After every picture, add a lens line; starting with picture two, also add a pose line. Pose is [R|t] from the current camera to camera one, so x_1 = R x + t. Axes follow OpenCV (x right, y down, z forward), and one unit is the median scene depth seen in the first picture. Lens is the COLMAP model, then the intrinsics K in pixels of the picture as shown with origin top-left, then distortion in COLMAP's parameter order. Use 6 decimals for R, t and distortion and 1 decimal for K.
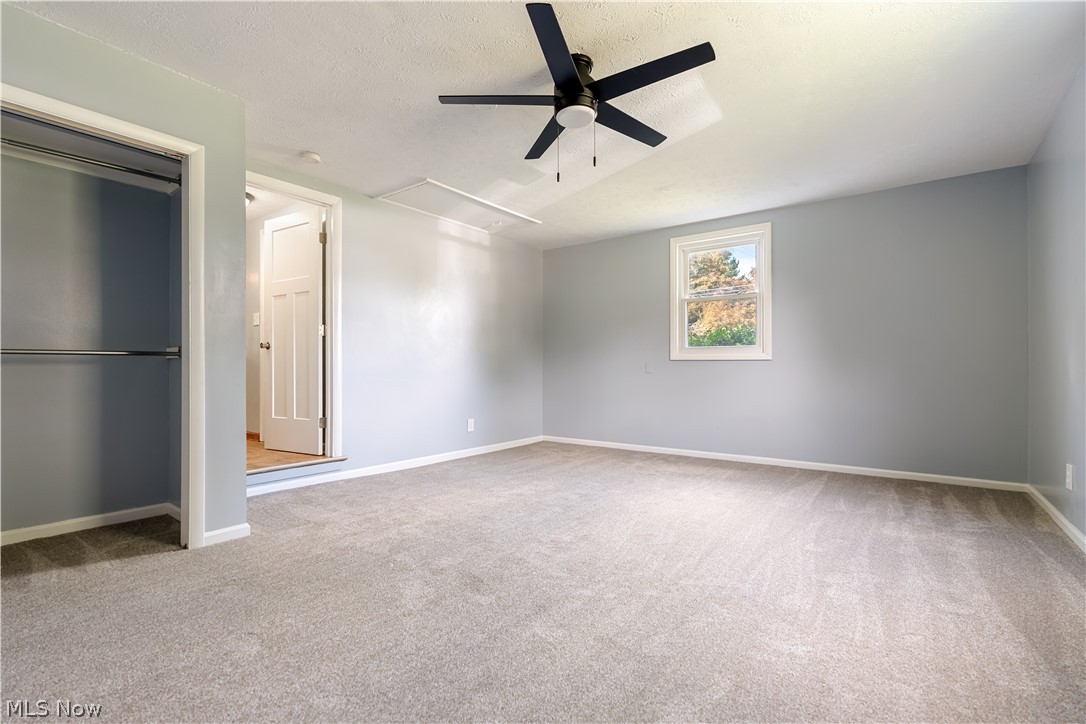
lens RADIAL K [[492.9, 0, 543.0], [0, 492.9, 368.9], [0, 0, 1]] dist [-0.001687, -0.000712]
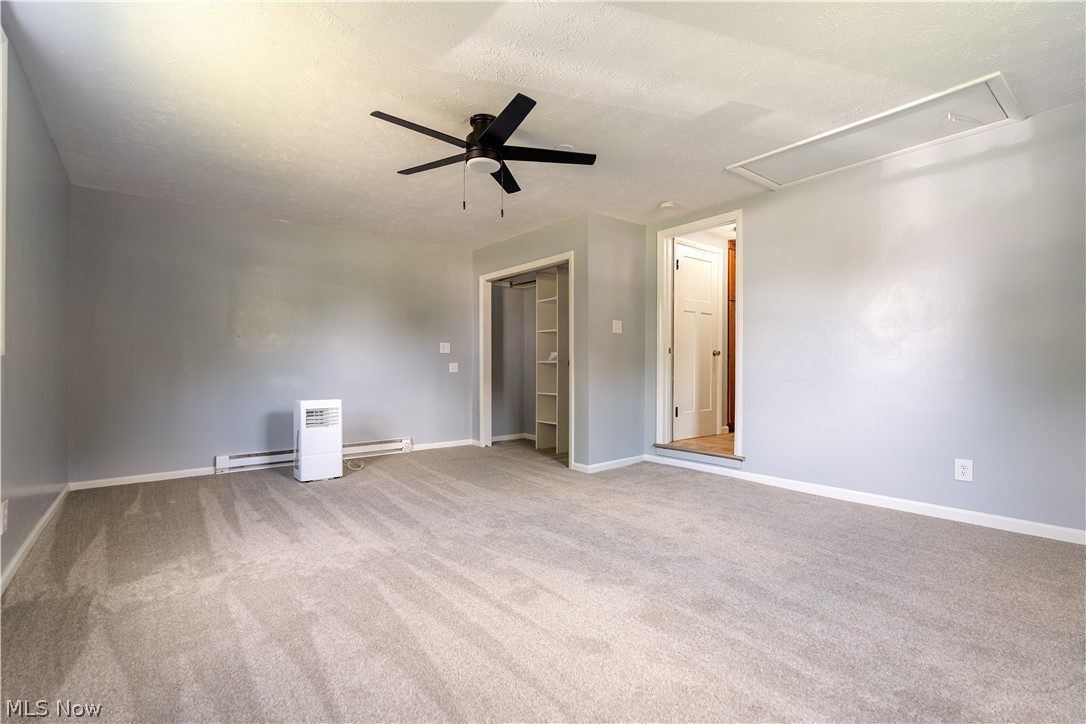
lens RADIAL K [[492.9, 0, 543.0], [0, 492.9, 368.9], [0, 0, 1]] dist [-0.001687, -0.000712]
pose [[-0.243169, 0.005672, -0.969967, 0.702626], [0.004158, 0.999980, 0.004805, -0.015377], [0.969975, -0.002864, -0.243188, 0.841490]]
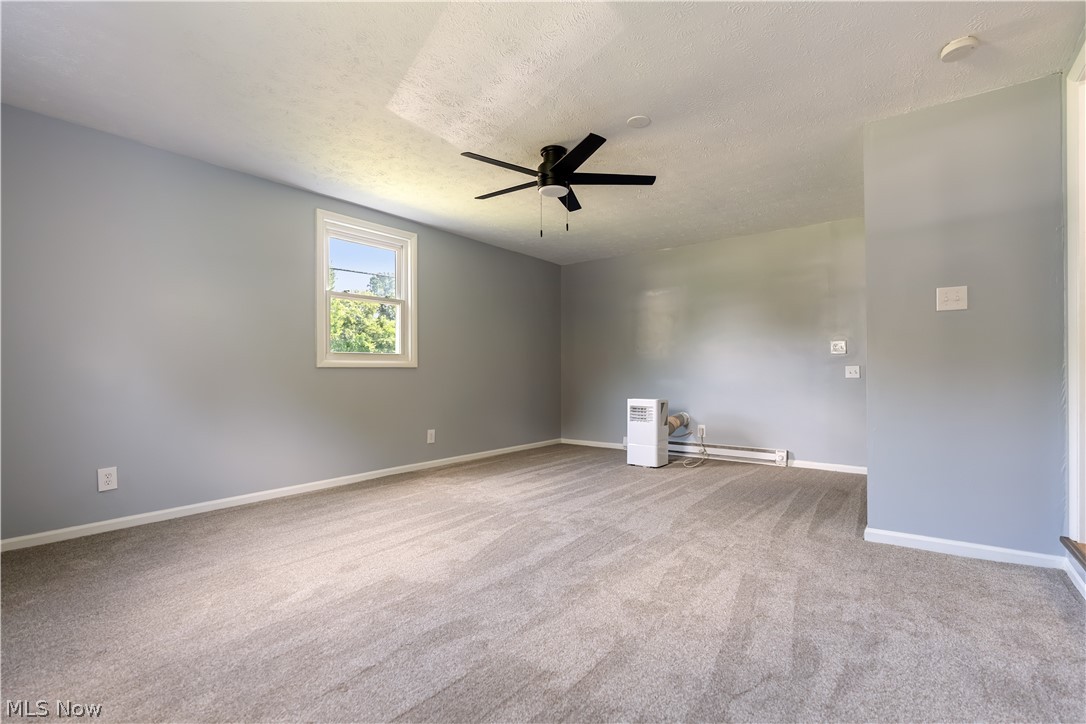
lens RADIAL K [[492.9, 0, 543.0], [0, 492.9, 368.9], [0, 0, 1]] dist [-0.001687, -0.000712]
pose [[-0.999996, 0.002623, 0.000813, 0.054115], [0.002617, 0.999972, -0.006996, -0.013991], [-0.000831, -0.006994, -0.999975, 1.375427]]
